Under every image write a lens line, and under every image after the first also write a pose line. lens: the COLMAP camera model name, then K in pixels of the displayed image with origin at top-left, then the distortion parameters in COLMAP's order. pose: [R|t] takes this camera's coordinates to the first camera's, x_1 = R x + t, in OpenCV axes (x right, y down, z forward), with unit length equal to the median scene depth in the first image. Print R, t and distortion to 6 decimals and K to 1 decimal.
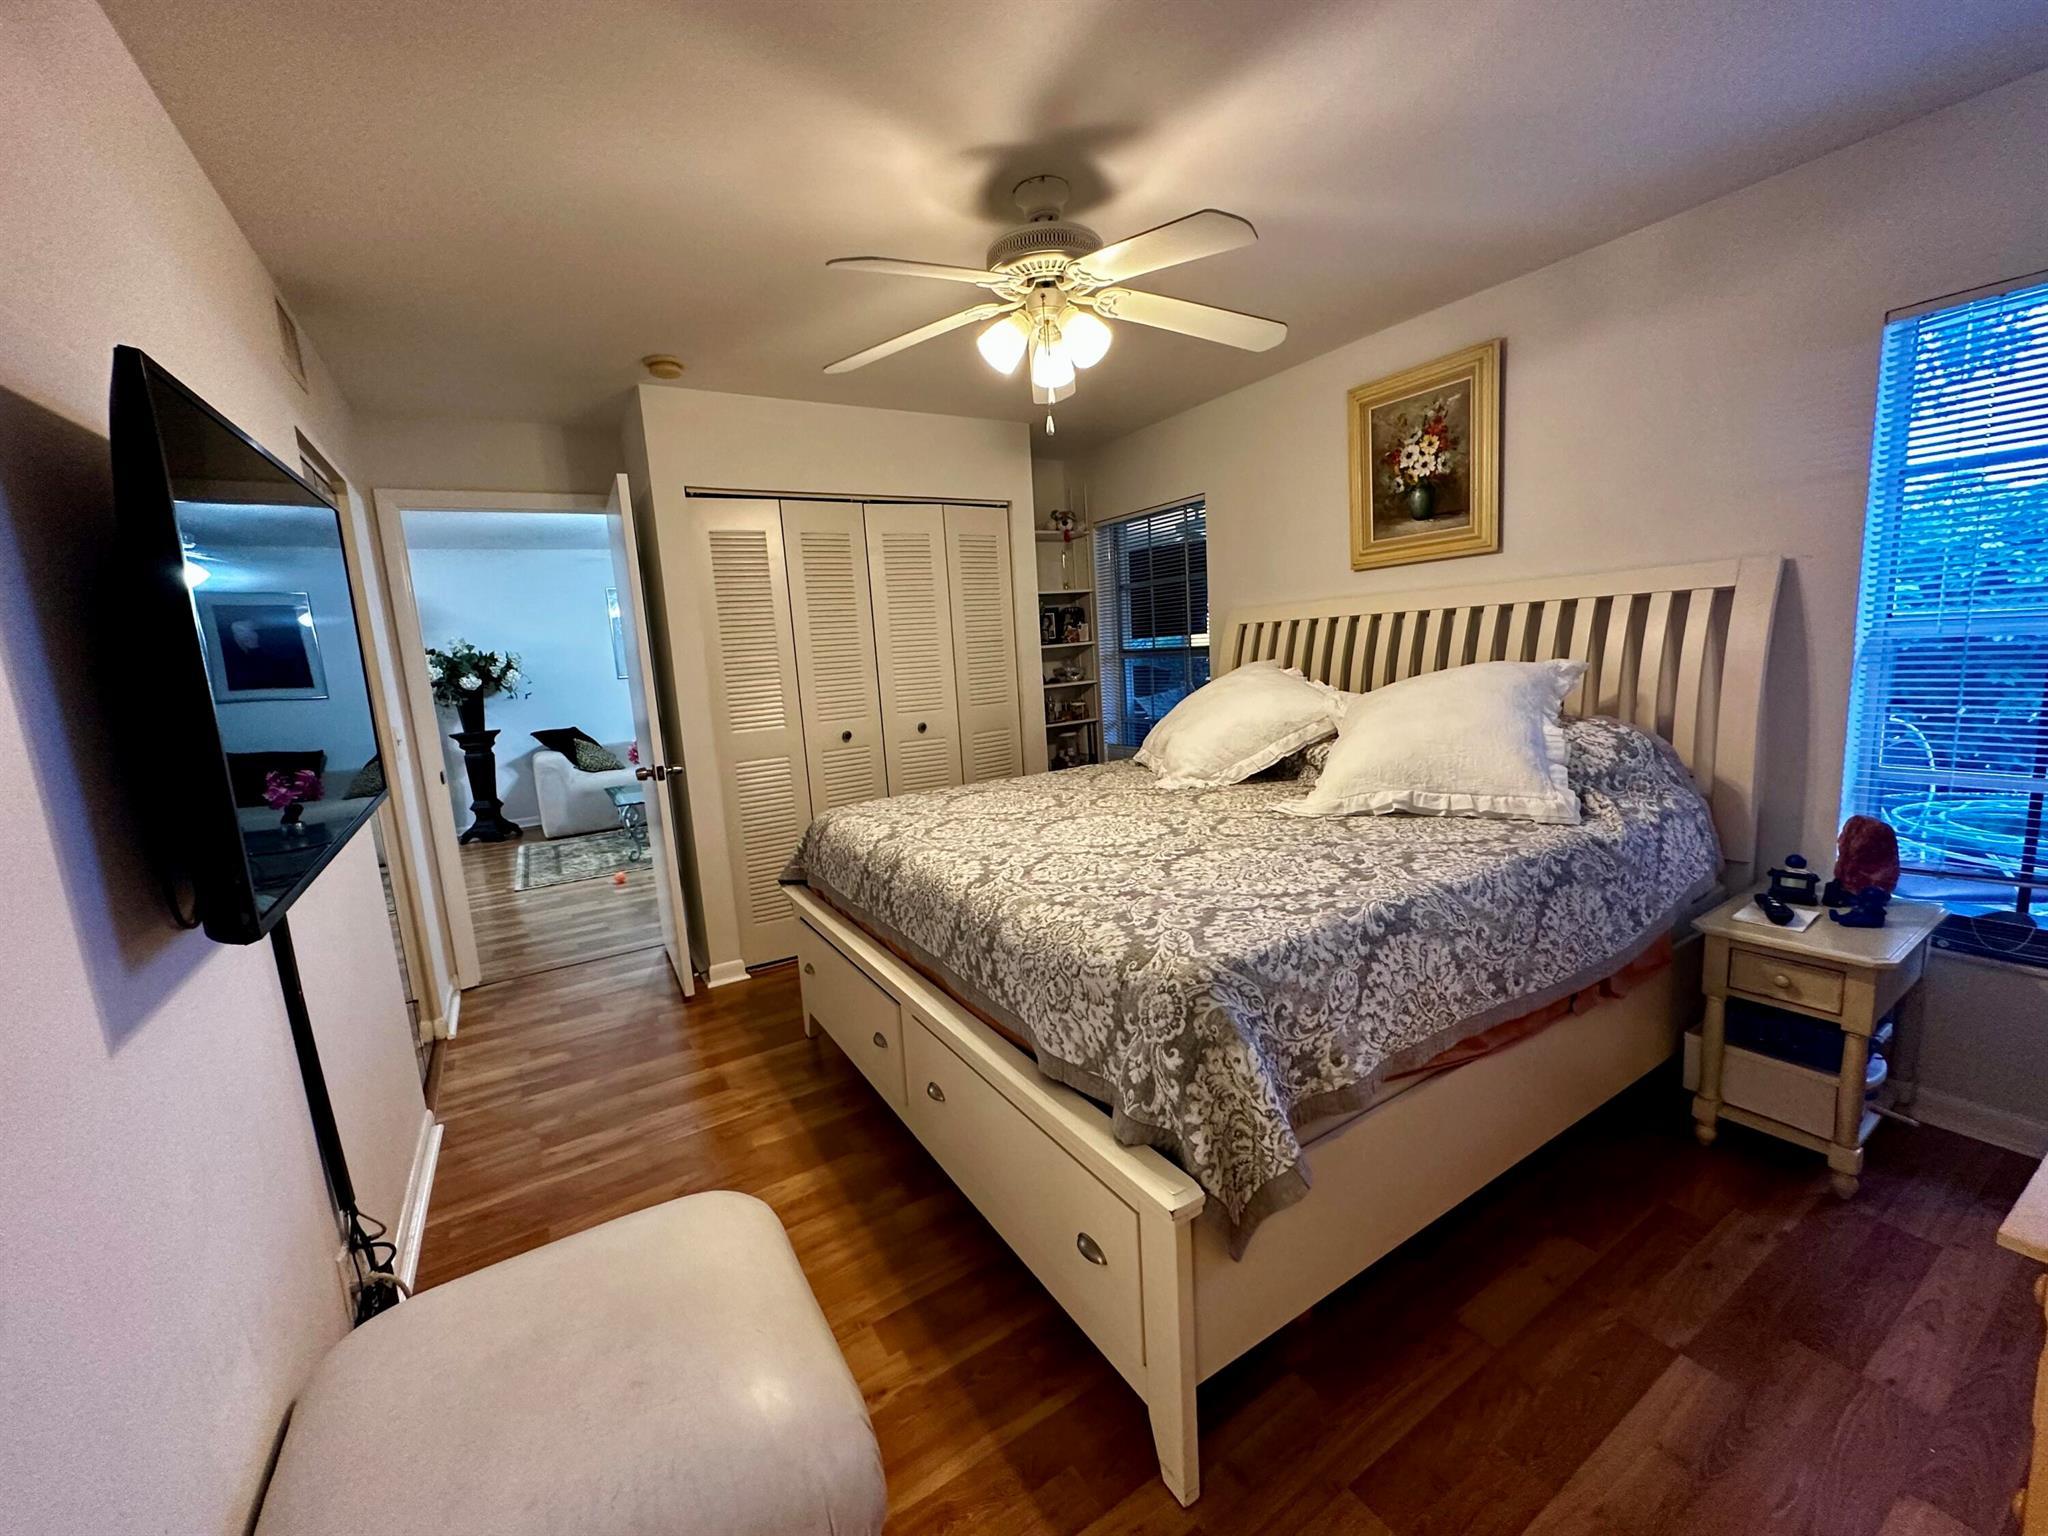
lens RADIAL K [[825.8, 0, 1017.8], [0, 825.8, 765.2], [0, 0, 1]] dist [-0.000839, 0.000135]
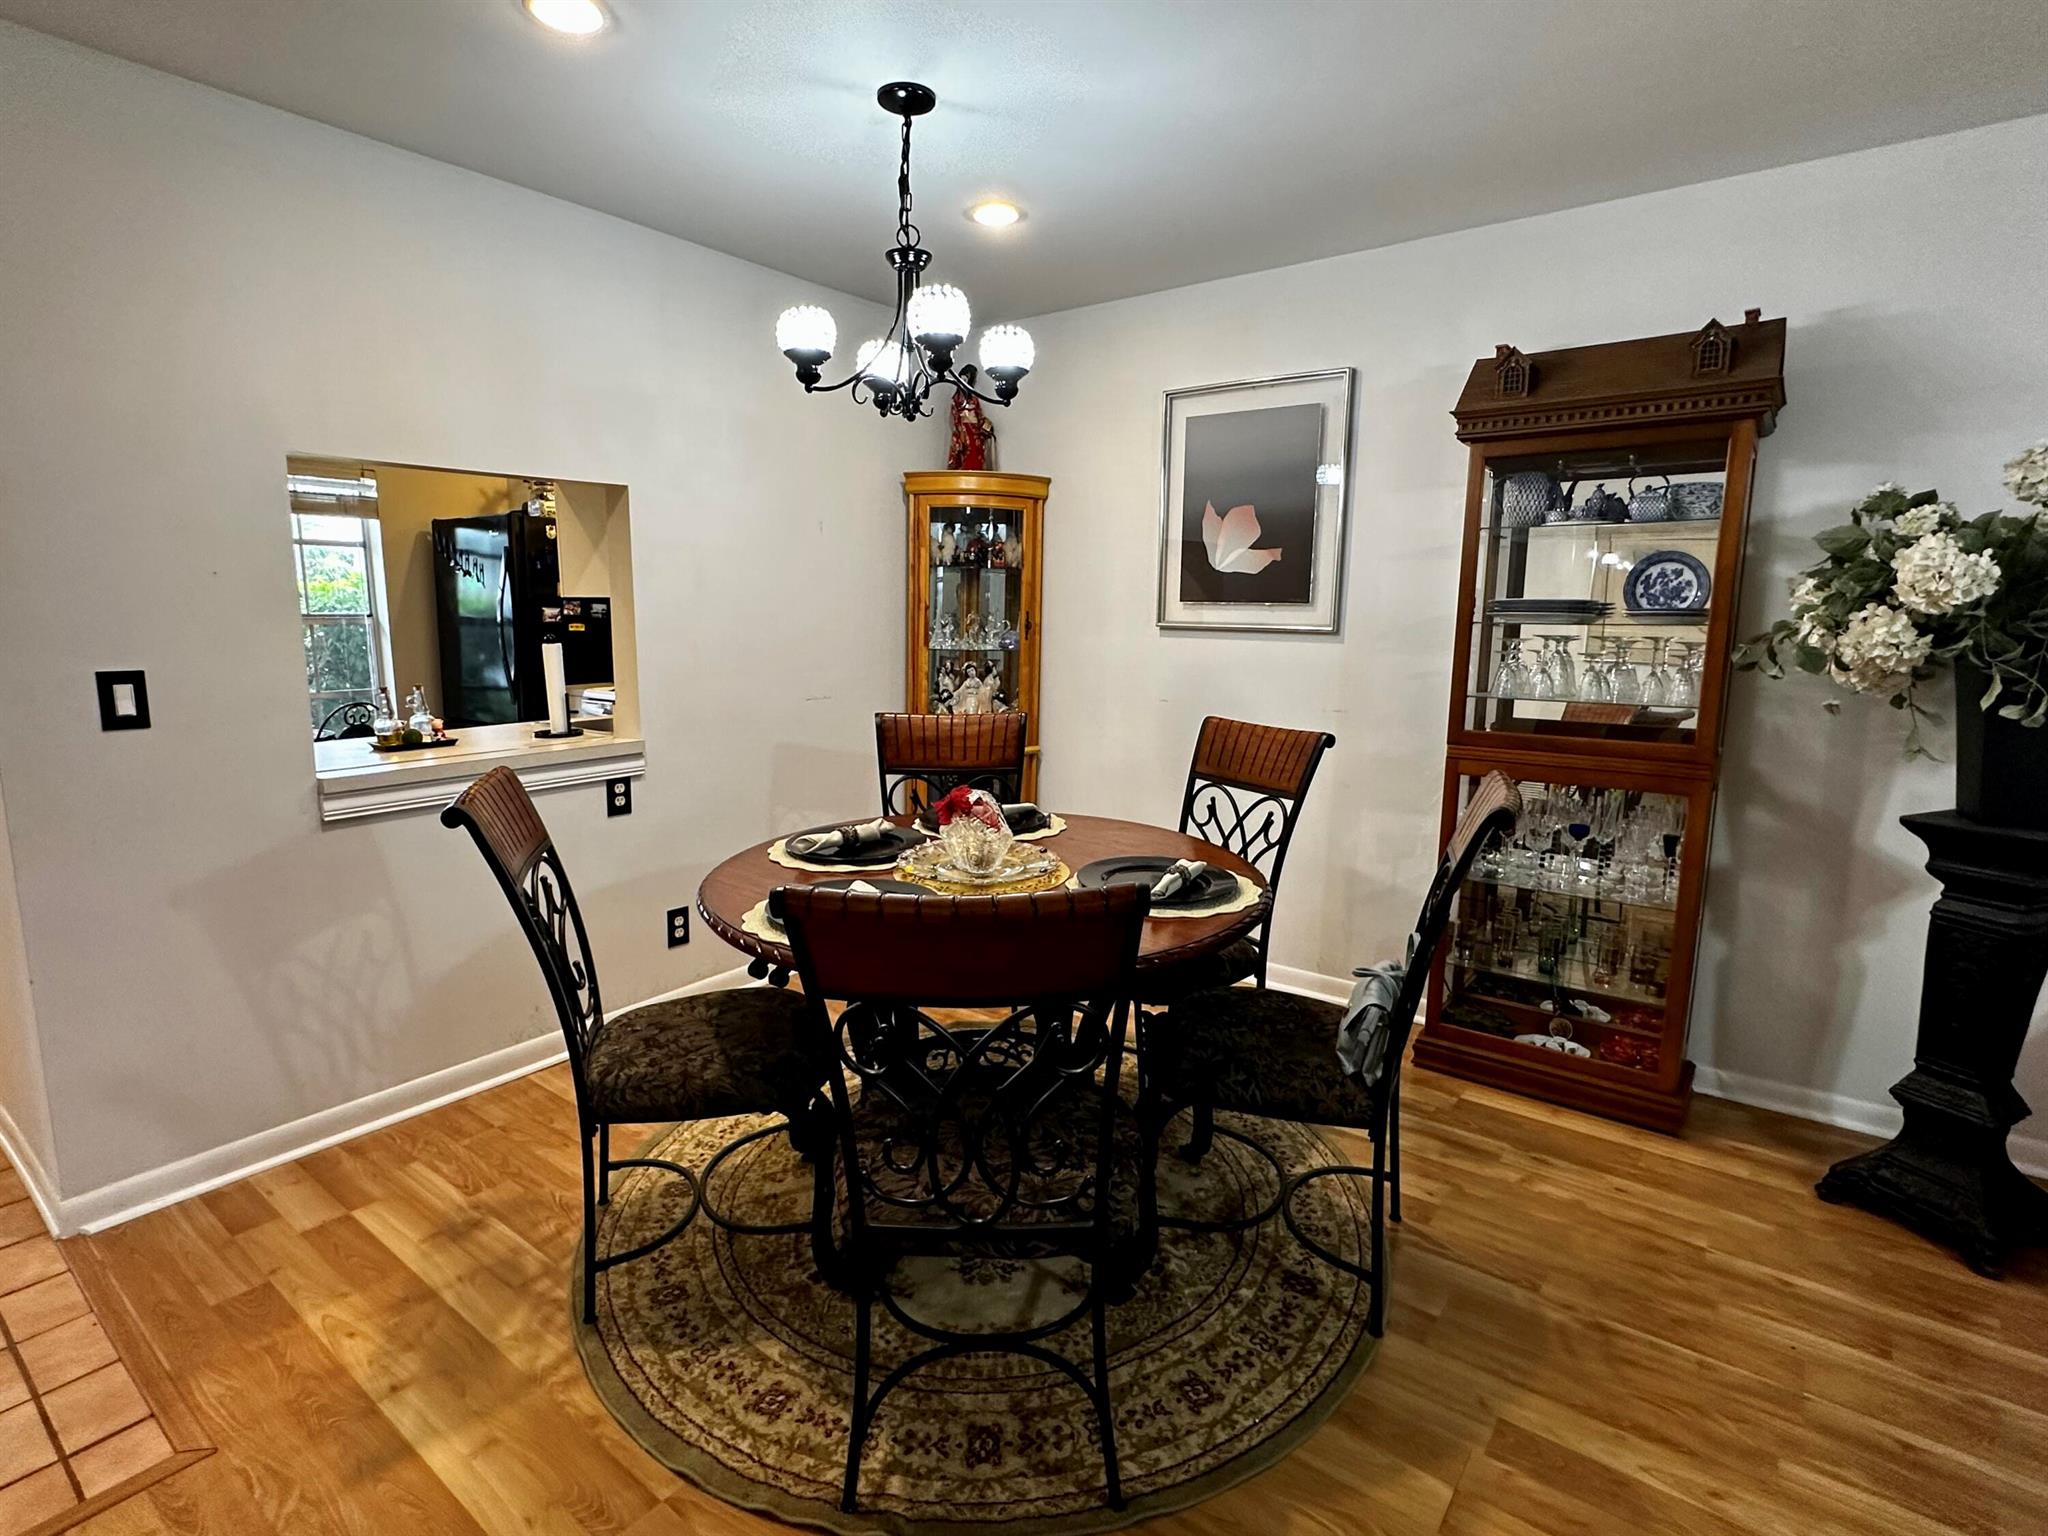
lens RADIAL K [[1023.6, 0, 1016.9], [0, 1023.6, 784.1], [0, 0, 1]] dist [-0.007249, 0.000619]
pose [[0.368598, 0.231696, -0.900251, -1.118754], [-0.170541, 0.968858, 0.179527, -0.127980], [0.913811, 0.087357, 0.396633, 1.360665]]
